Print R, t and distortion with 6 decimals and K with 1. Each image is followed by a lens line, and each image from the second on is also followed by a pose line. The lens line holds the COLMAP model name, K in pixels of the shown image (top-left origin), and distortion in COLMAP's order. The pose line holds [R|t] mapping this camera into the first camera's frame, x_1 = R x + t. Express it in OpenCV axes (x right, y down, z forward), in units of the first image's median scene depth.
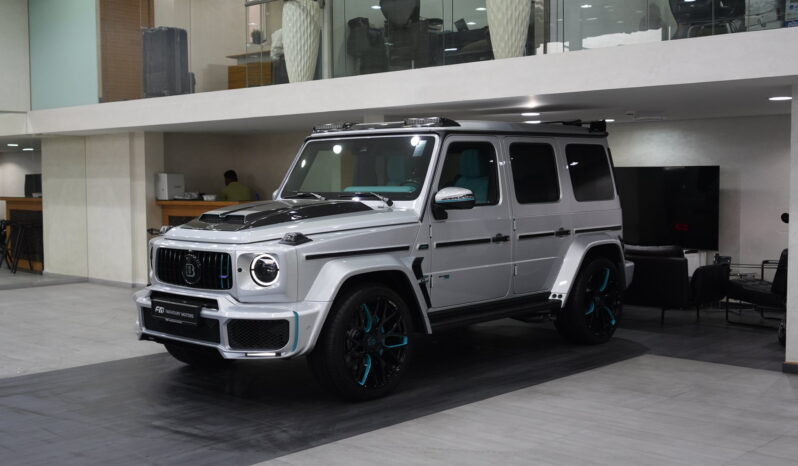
lens RADIAL K [[966.1, 0, 399.0], [0, 966.1, 233.0], [0, 0, 1]] dist [-0.000489, 0.036331]
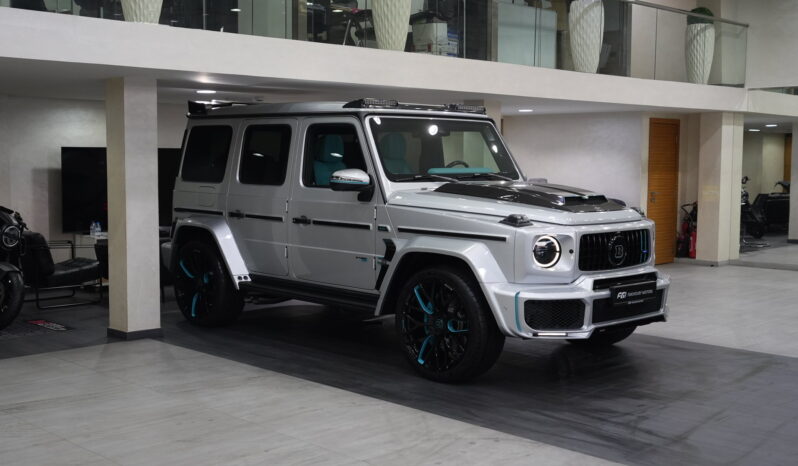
lens RADIAL K [[966.1, 0, 399.0], [0, 966.1, 233.0], [0, 0, 1]] dist [-0.000489, 0.036331]
pose [[0.064021, -0.073659, 0.995226, -1.031762], [0.054616, 0.996036, 0.070205, -0.053375], [-0.996453, 0.049861, 0.067790, 0.973834]]
